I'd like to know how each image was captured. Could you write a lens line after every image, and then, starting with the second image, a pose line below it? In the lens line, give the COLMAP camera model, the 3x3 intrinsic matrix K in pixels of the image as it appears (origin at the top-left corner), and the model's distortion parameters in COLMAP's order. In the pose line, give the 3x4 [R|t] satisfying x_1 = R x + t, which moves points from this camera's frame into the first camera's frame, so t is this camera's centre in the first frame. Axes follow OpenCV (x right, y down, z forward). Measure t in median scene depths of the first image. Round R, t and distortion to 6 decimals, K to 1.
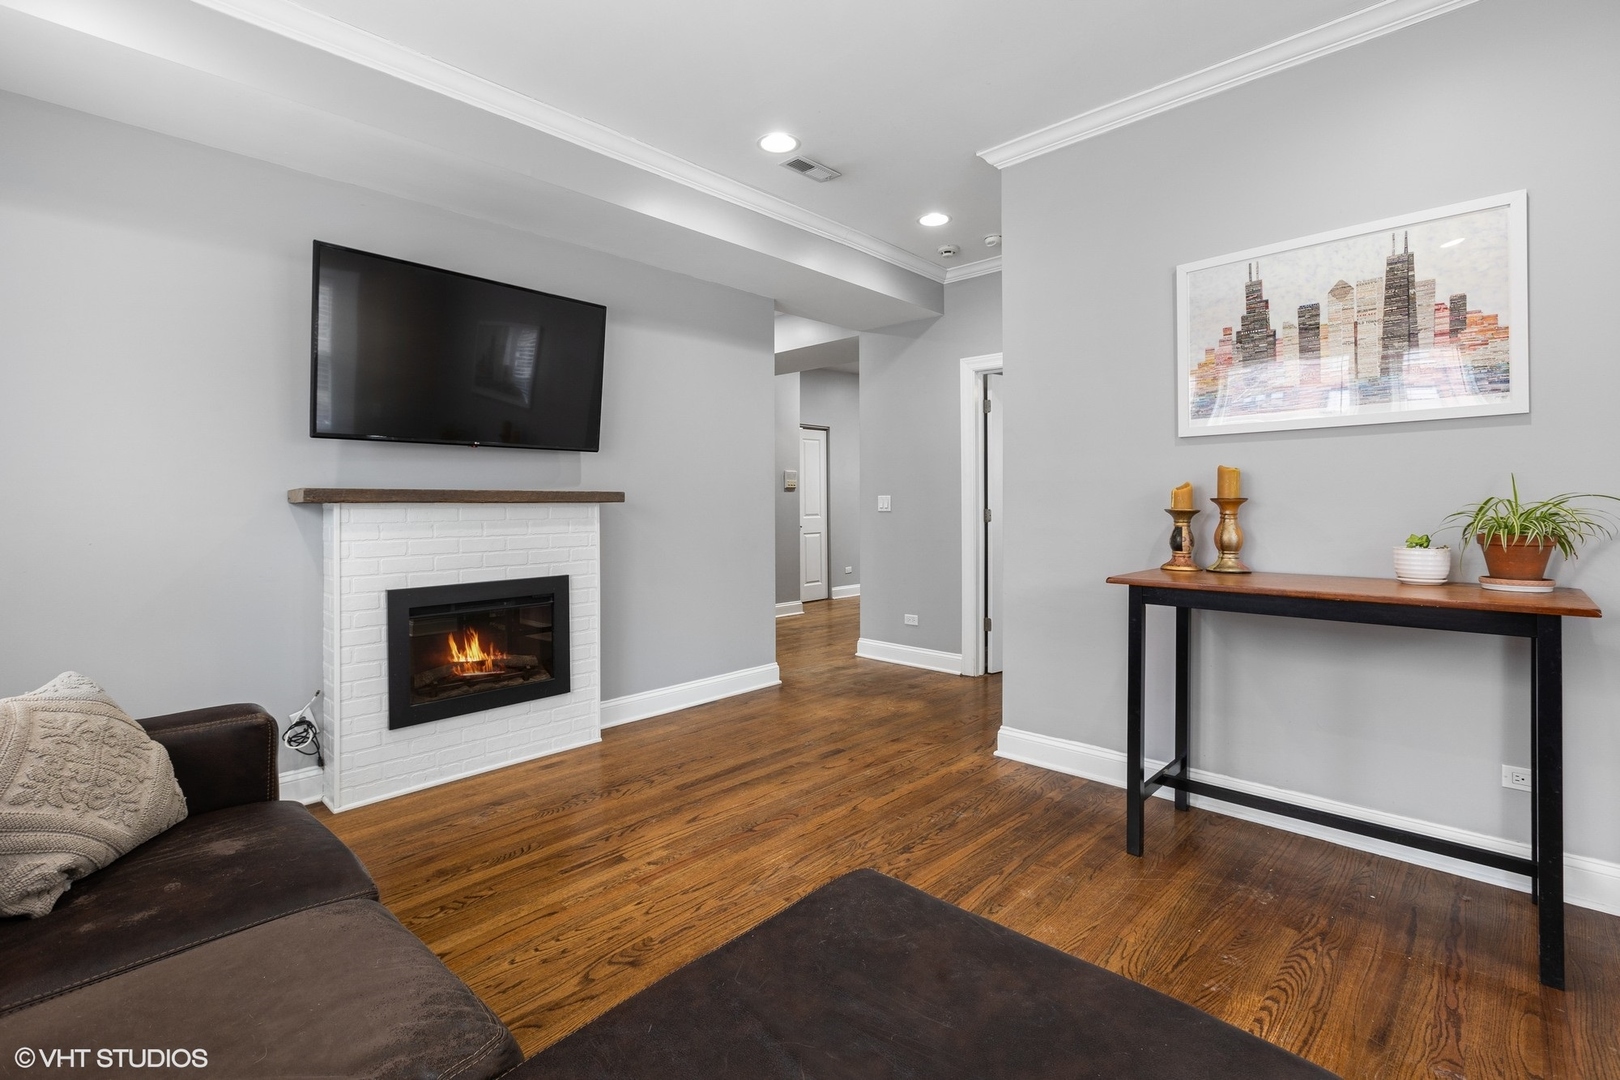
lens RADIAL K [[729.5, 0, 805.6], [0, 729.5, 507.2], [0, 0, 1]] dist [-0.000763, -0.000014]
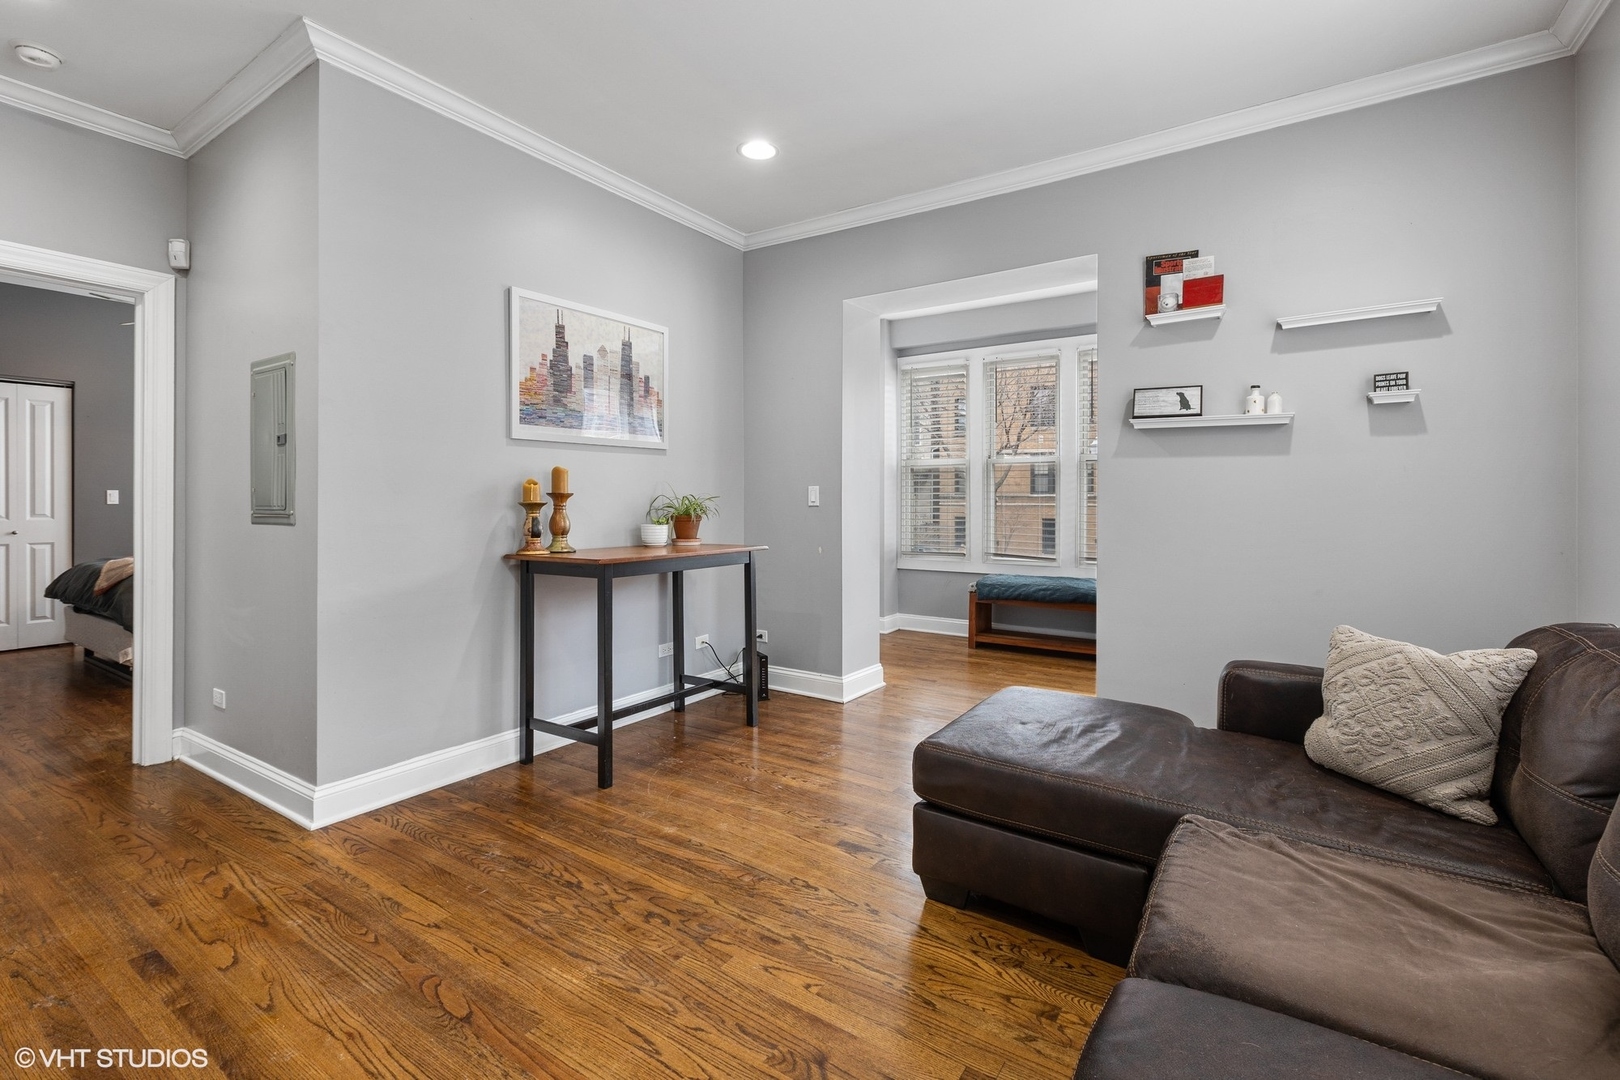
lens RADIAL K [[728.8, 0, 790.7], [0, 728.8, 500.1], [0, 0, 1]] dist [-0.001025, -0.000334]
pose [[-0.159095, 0.006723, 0.987240, -0.726866], [0.003997, 0.999973, -0.006166, 0.009055], [-0.987255, 0.002965, -0.159118, 0.820535]]
